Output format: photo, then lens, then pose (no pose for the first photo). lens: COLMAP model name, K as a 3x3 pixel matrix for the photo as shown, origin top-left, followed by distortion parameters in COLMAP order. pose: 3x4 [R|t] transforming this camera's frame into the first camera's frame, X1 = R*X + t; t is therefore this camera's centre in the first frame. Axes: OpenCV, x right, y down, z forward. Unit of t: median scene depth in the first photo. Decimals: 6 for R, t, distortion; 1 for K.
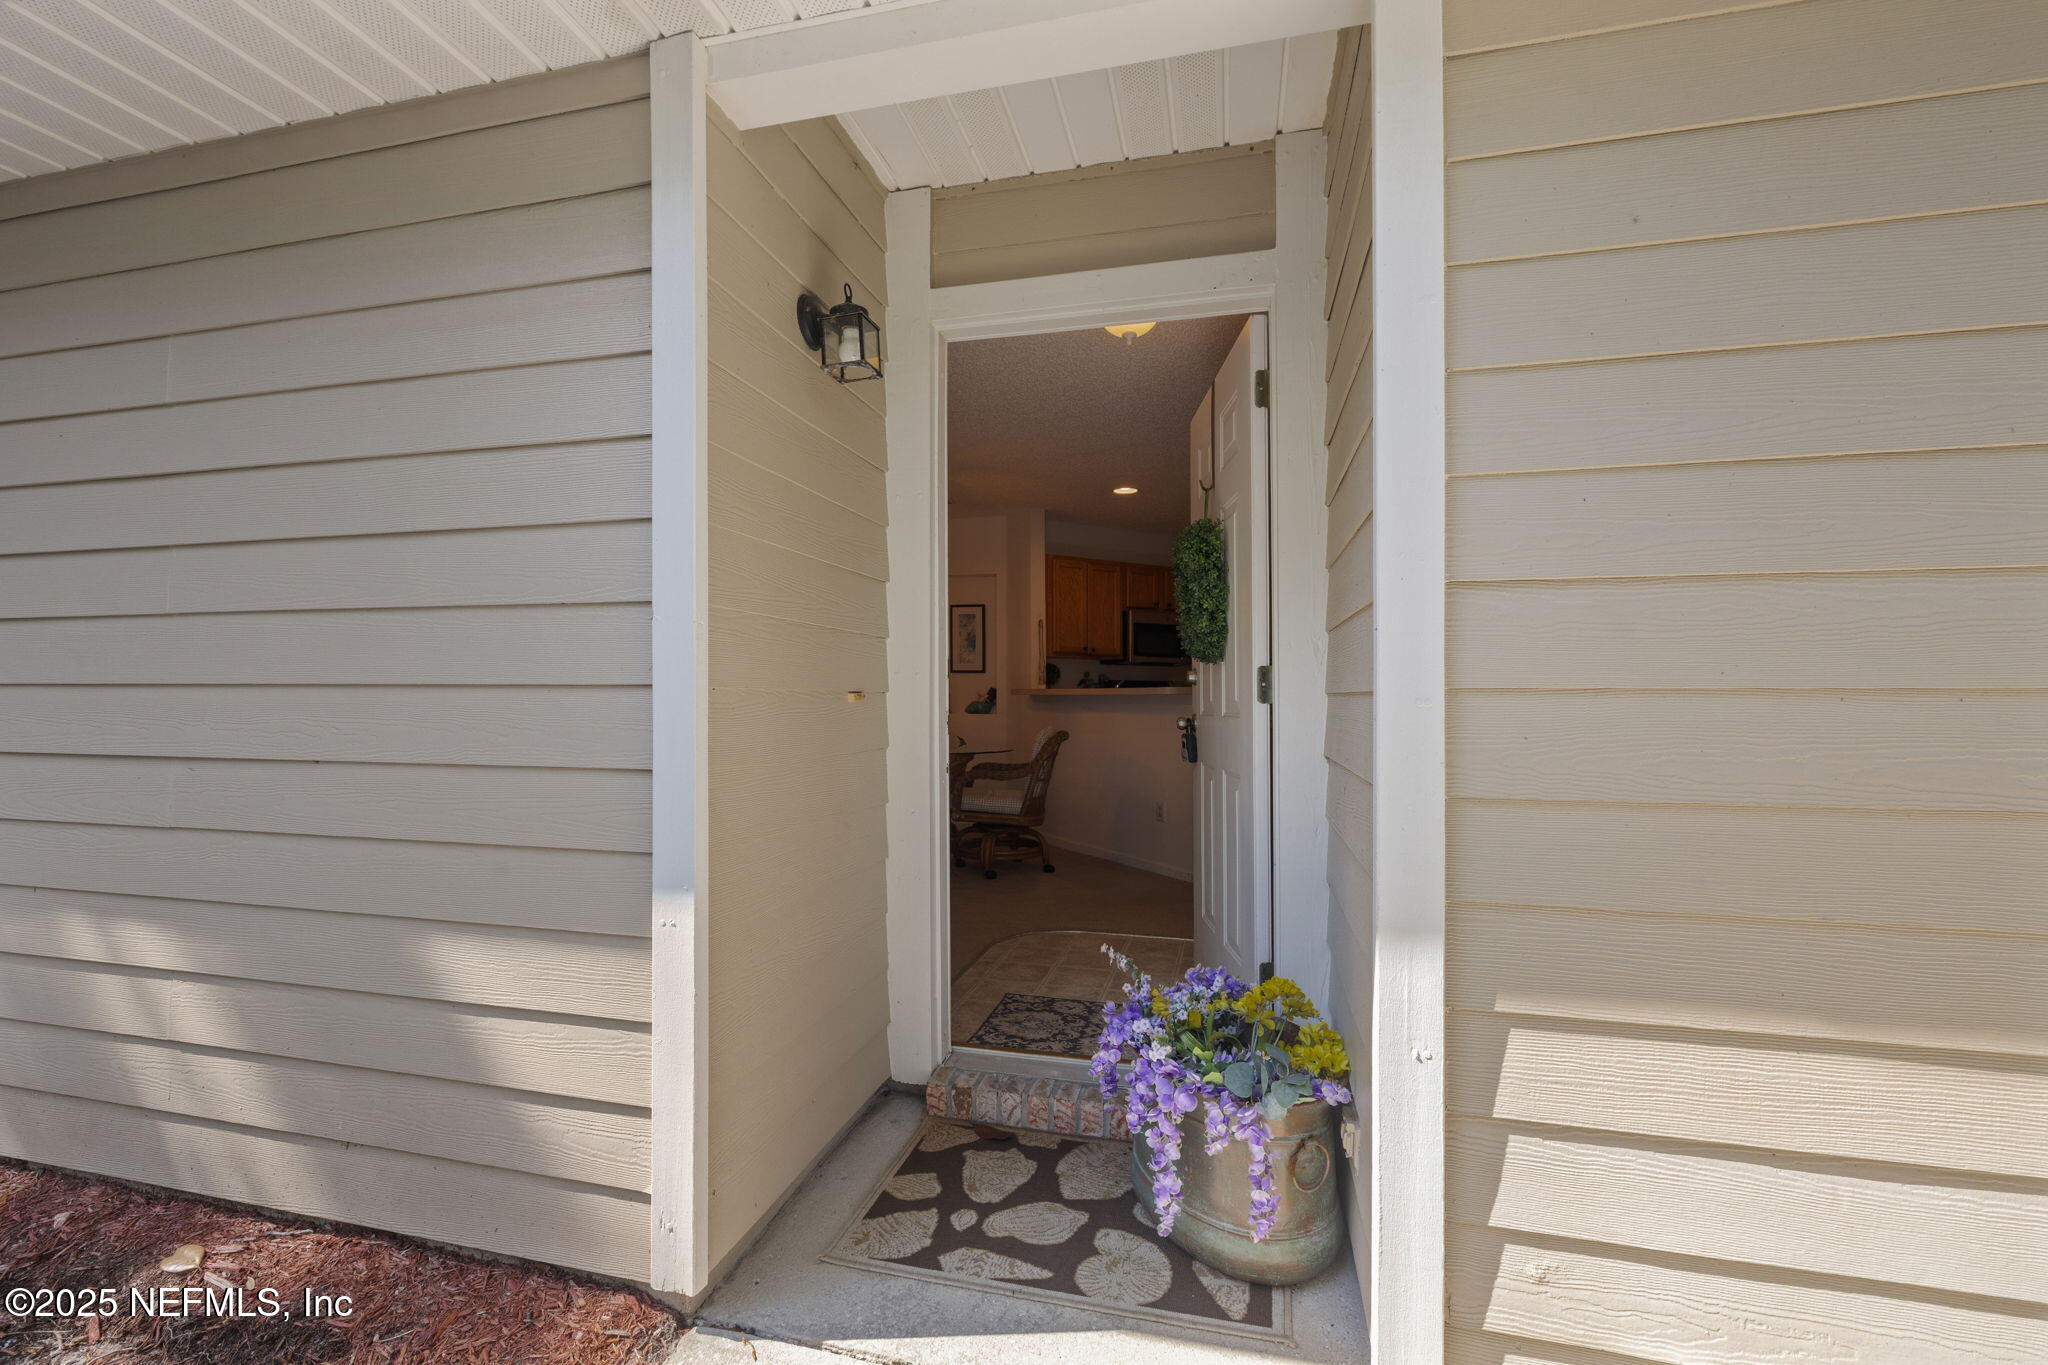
lens RADIAL K [[871.0, 0, 1029.1], [0, 871.0, 680.5], [0, 0, 1]] dist [-0.001953, 0.000451]
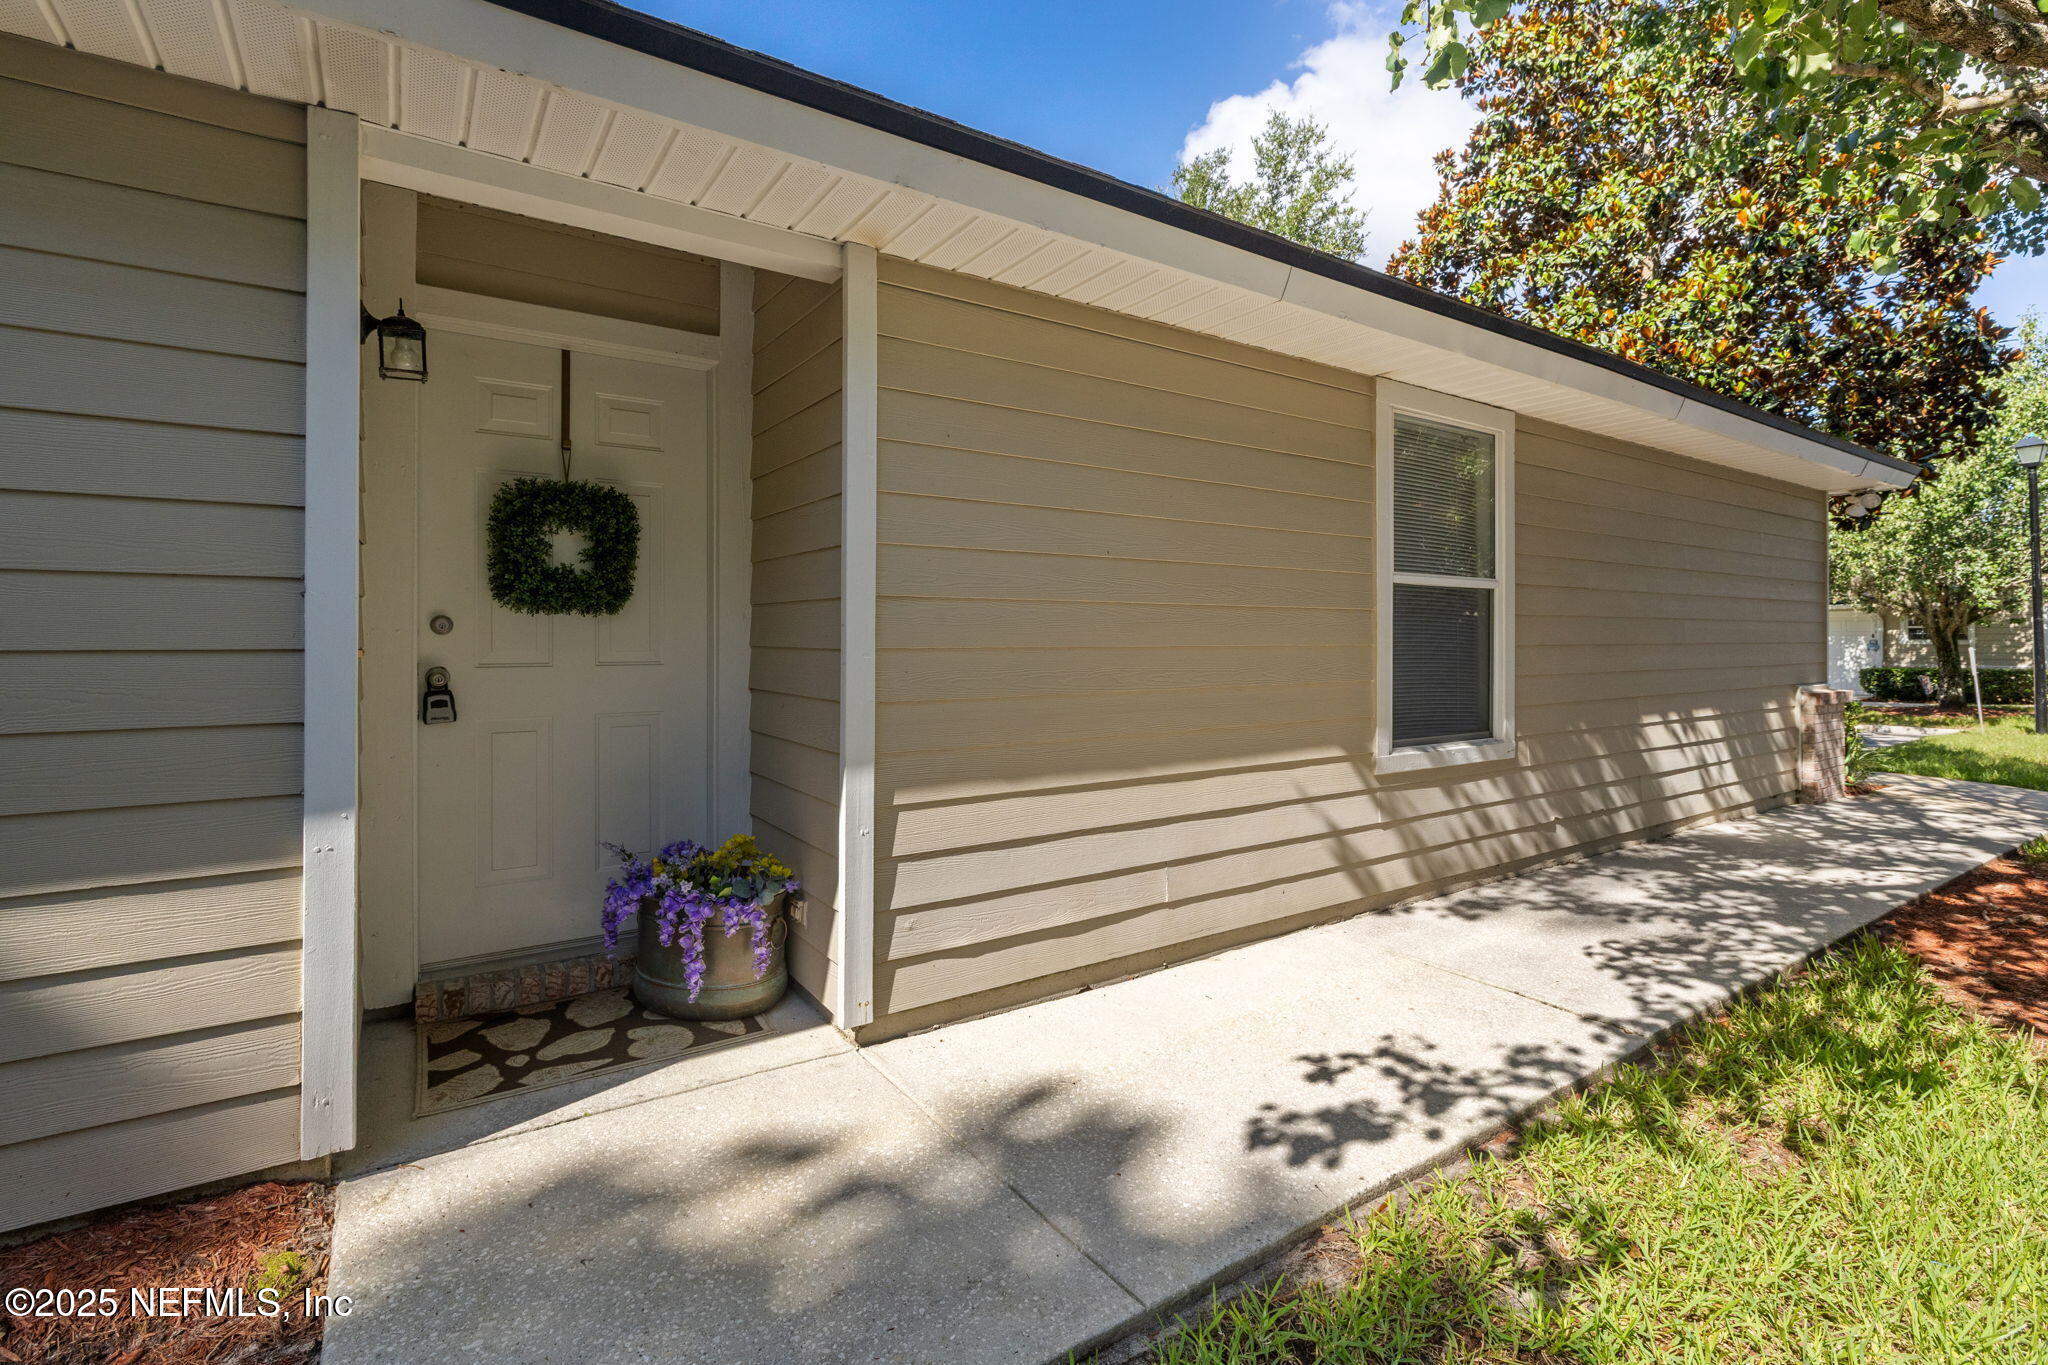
lens RADIAL K [[910.0, 0, 1017.1], [0, 910.0, 626.7], [0, 0, 1]] dist [-0.015864, -0.000017]
pose [[0.677558, 0.004659, 0.735454, -0.637556], [-0.010394, 0.999941, 0.003241, -0.037978], [-0.735396, -0.009841, 0.677566, -0.499617]]
